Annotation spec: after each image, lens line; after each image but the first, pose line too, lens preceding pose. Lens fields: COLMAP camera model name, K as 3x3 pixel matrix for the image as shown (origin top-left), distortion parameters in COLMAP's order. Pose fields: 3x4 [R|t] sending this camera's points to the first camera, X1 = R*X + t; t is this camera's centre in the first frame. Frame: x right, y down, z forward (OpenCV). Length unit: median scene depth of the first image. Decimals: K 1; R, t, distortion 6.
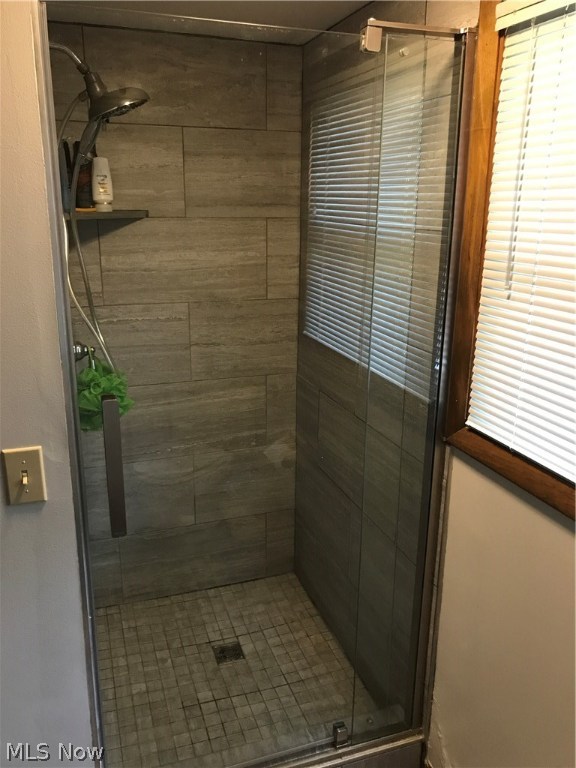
lens RADIAL K [[633.1, 0, 304.2], [0, 633.1, 371.6], [0, 0, 1]] dist [0.041780, -0.027475]
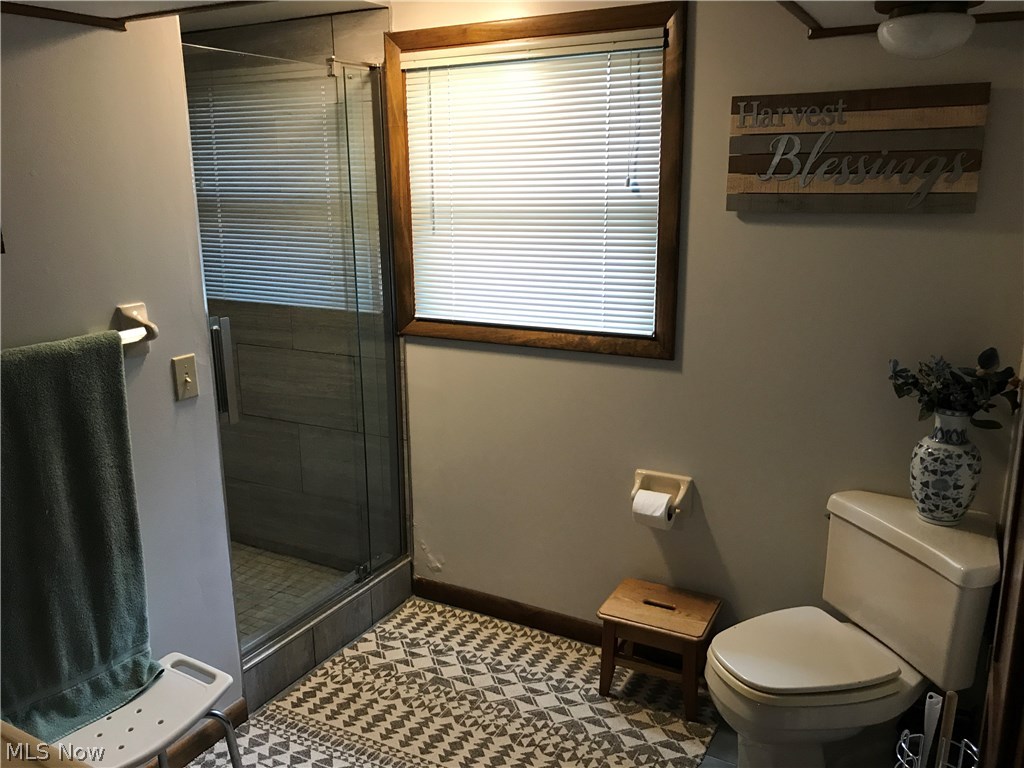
lens RADIAL K [[844.1, 0, 509.8], [0, 844.1, 382.9], [0, 0, 1]] dist [0.041780, -0.027475]
pose [[0.754313, -0.181448, 0.630943, -0.947054], [0.195575, 0.979519, 0.047876, 0.199328], [-0.626708, 0.087283, 0.774351, -0.748225]]
